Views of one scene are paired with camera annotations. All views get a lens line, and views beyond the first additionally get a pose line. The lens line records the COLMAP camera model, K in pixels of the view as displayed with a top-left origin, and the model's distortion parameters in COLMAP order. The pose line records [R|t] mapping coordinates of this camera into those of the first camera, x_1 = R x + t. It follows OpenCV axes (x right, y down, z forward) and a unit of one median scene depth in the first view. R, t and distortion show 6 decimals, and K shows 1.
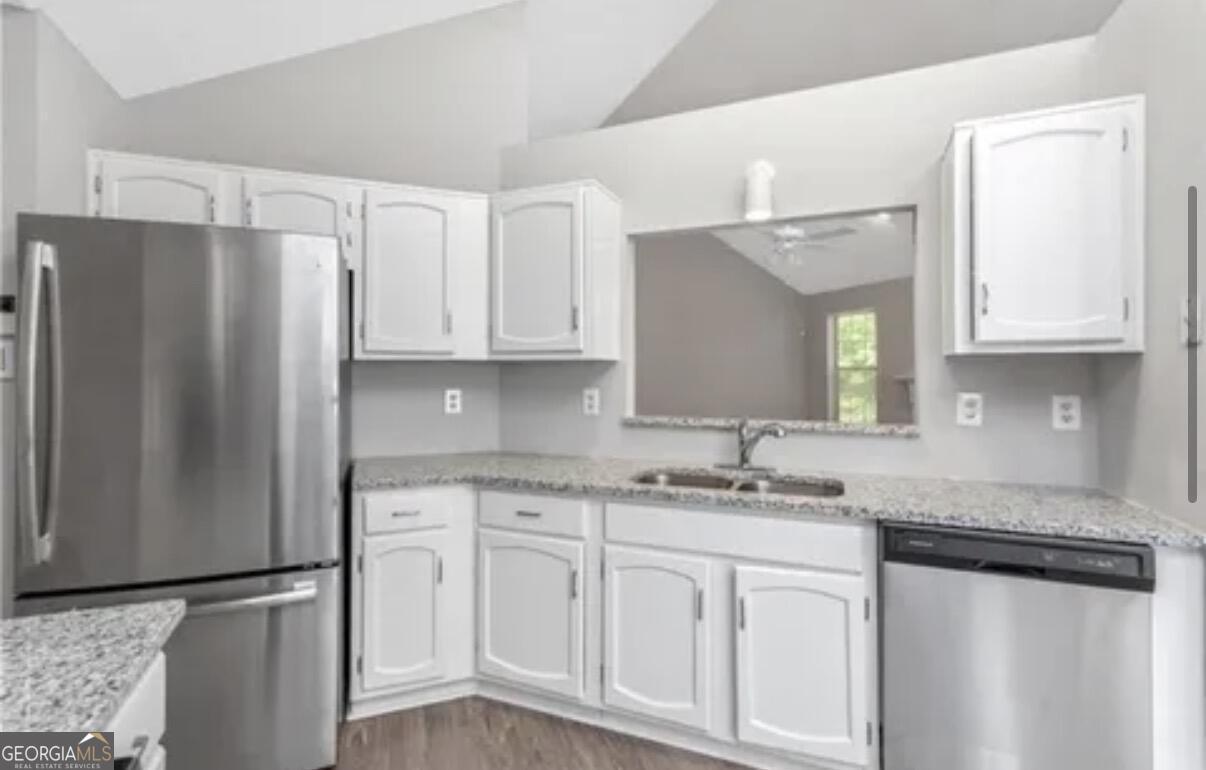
lens RADIAL K [[562.5, 0, 603.0], [0, 562.5, 385.0], [0, 0, 1]] dist [0.001170, 0.000282]
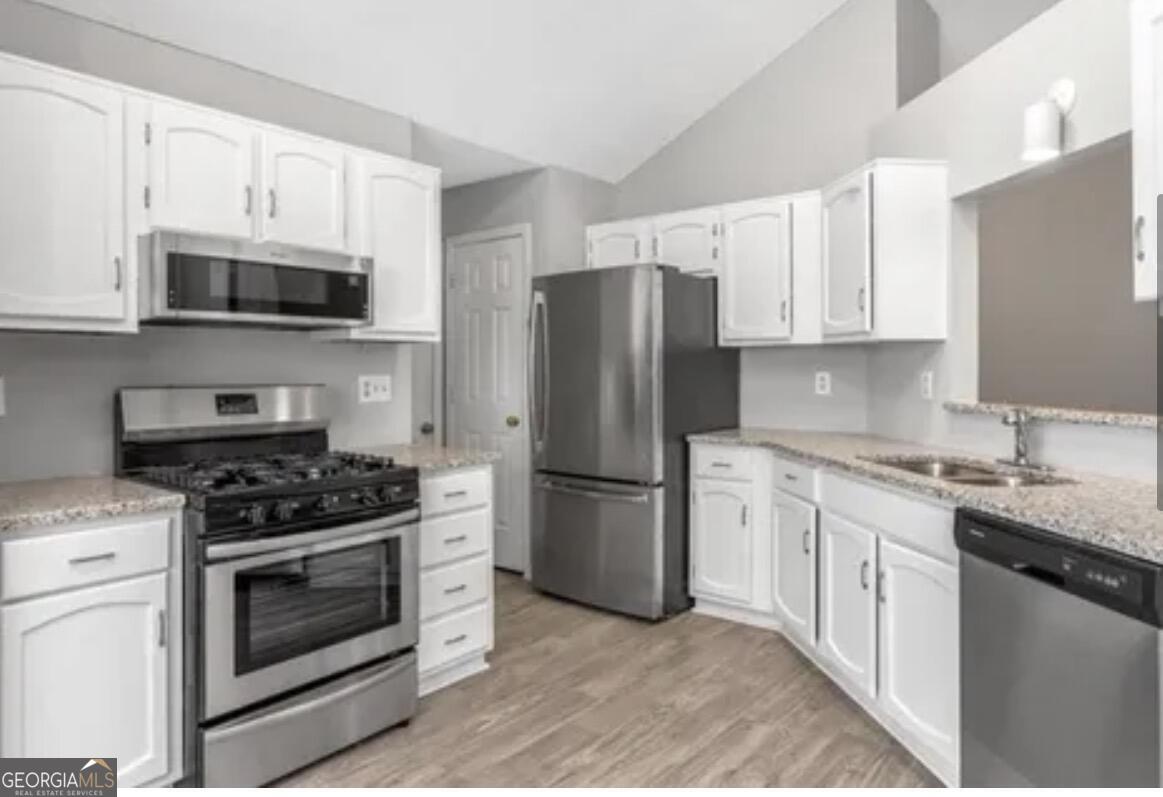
lens RADIAL K [[754.8, 0, 580.9], [0, 754.8, 370.0], [0, 0, 1]] dist [0.002828, 0.000900]
pose [[0.480445, -0.002744, -0.877021, 0.916877], [-0.004857, 0.999971, -0.005790, 0.017464], [0.877012, 0.007041, 0.480417, -0.110920]]
